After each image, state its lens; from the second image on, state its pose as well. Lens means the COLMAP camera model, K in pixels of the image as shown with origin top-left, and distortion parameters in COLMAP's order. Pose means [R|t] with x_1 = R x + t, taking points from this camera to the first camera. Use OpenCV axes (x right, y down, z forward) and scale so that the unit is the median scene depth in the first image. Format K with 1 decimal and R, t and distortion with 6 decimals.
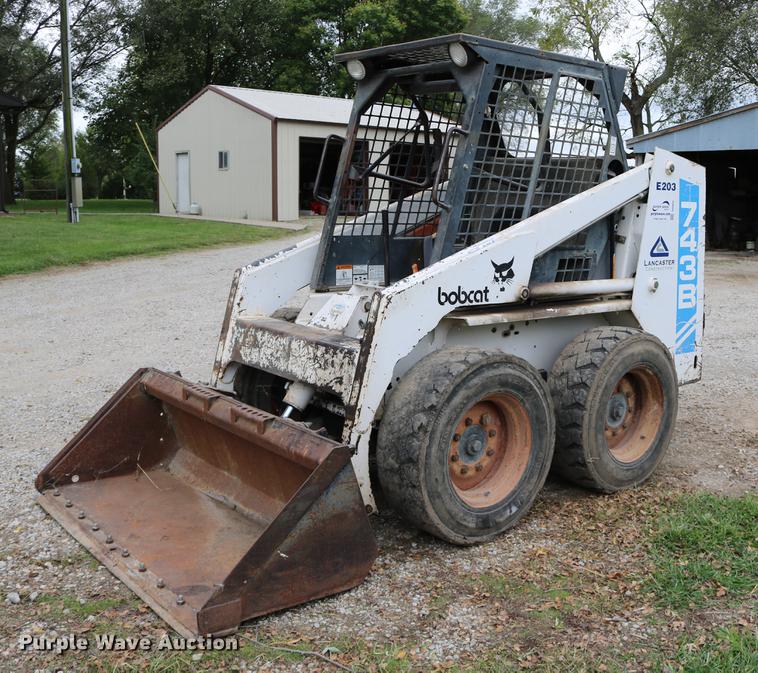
lens RADIAL K [[875.6, 0, 425.2], [0, 875.6, 333.3], [0, 0, 1]] dist [-0.151588, 0.035970]
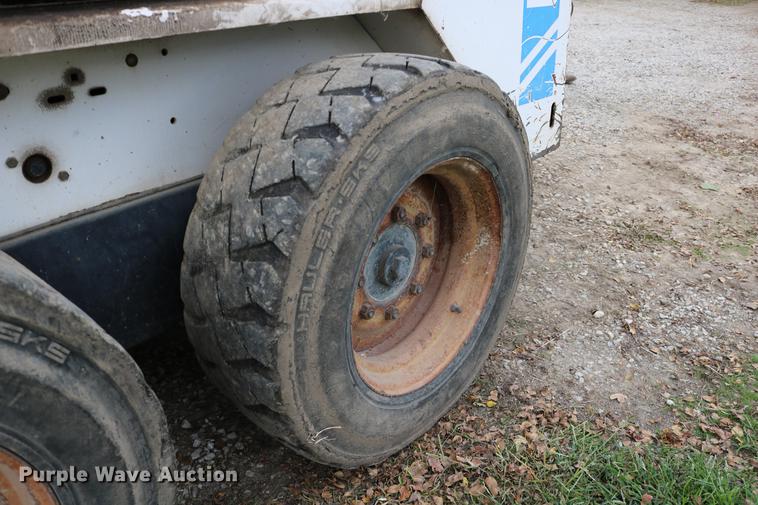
lens RADIAL K [[621.9, 0, 376.1], [0, 621.9, 253.4], [0, 0, 1]] dist [-0.153567, 0.117439]
pose [[0.990793, -0.084536, 0.105747, 0.194858], [0.048263, 0.950322, 0.307504, -0.007611], [-0.126488, -0.299570, 0.945653, 0.774560]]
